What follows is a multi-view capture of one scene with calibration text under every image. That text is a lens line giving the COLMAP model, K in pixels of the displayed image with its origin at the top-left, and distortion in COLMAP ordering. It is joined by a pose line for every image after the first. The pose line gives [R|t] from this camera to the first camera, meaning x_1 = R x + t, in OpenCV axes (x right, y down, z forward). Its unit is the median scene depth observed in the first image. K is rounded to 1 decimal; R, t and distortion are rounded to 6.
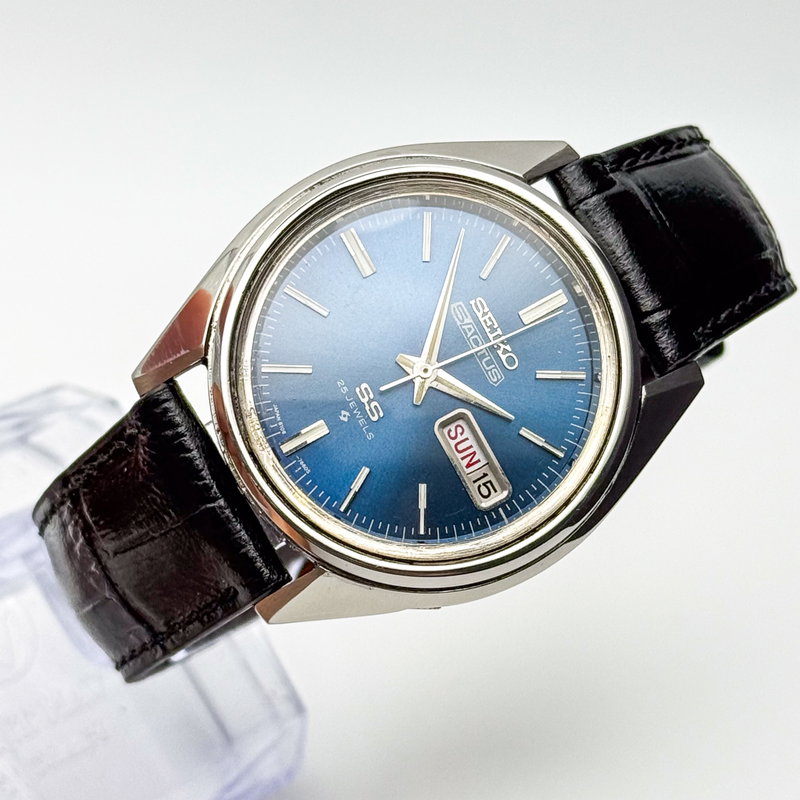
lens RADIAL K [[2642.9, 0, 388.6], [0, 2642.9, 413.1], [0, 0, 1]] dist [-0.045350, 4.953654]
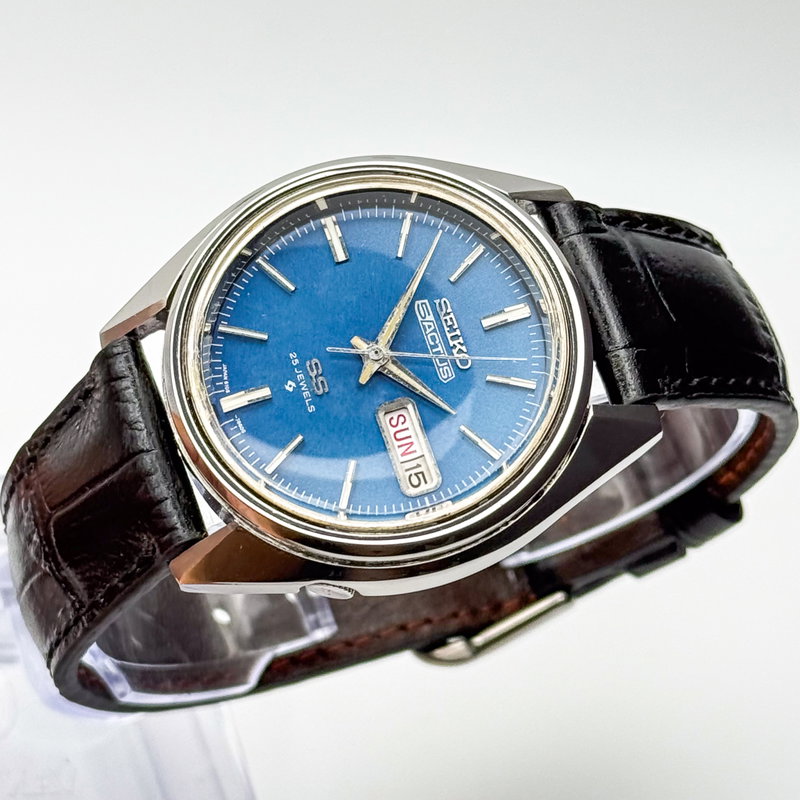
lens RADIAL K [[2642.9, 0, 388.6], [0, 2642.9, 413.1], [0, 0, 1]] dist [-0.045350, 4.953654]
pose [[0.978860, 0.144787, -0.144465, 0.165423], [-0.177680, 0.951805, -0.249993, 0.253691], [0.101307, 0.270377, 0.957410, 0.046416]]
